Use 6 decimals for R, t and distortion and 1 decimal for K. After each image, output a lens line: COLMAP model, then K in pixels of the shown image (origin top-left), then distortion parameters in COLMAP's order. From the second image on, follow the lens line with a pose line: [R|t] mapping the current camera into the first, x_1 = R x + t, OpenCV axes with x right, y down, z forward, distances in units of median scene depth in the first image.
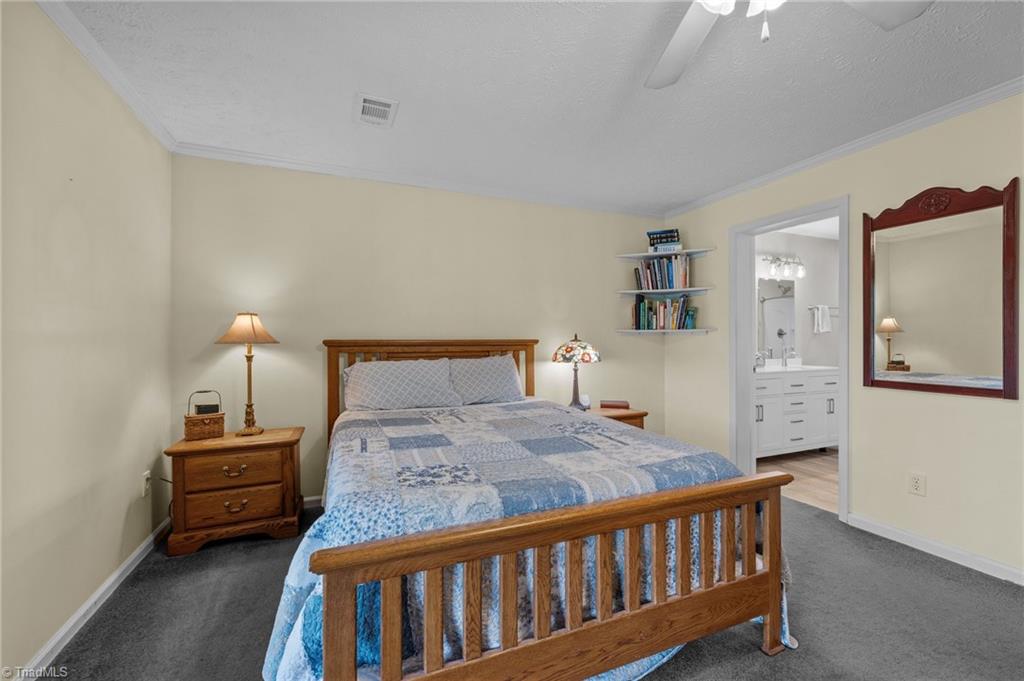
lens RADIAL K [[420.0, 0, 514.3], [0, 420.0, 342.7], [0, 0, 1]] dist [0.001827, -0.000328]
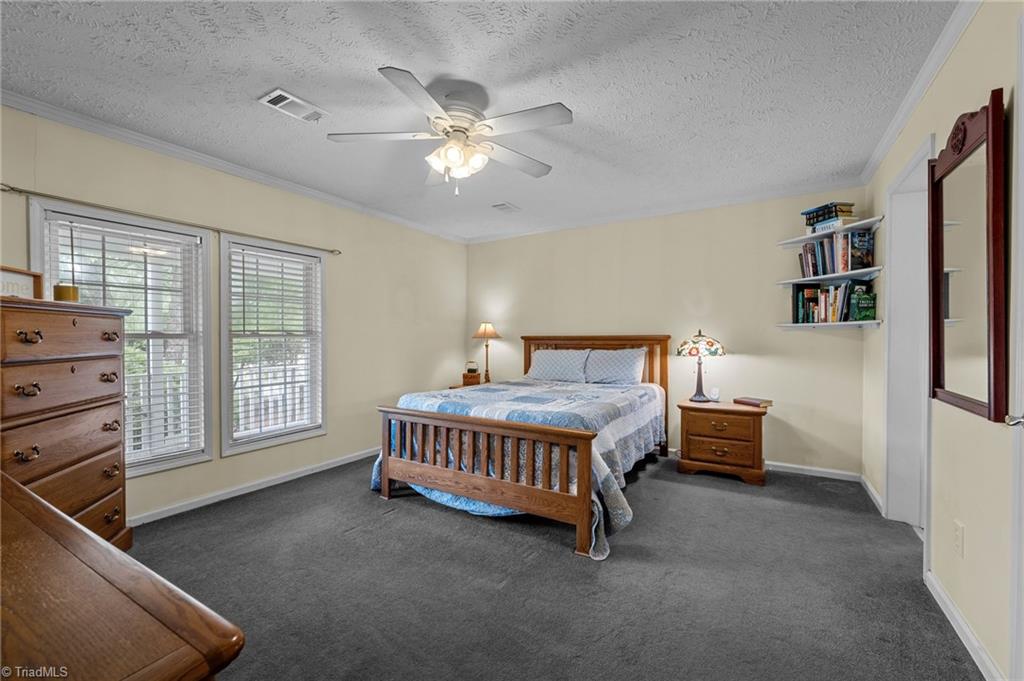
lens RADIAL K [[420.0, 0, 513.3], [0, 420.0, 339.1], [0, 0, 1]] dist [0.001827, -0.000328]
pose [[0.587011, 0.003340, -0.809572, 0.725279], [-0.001335, 0.999994, 0.003158, 0.000179], [0.809578, -0.000773, 0.587012, -0.008873]]
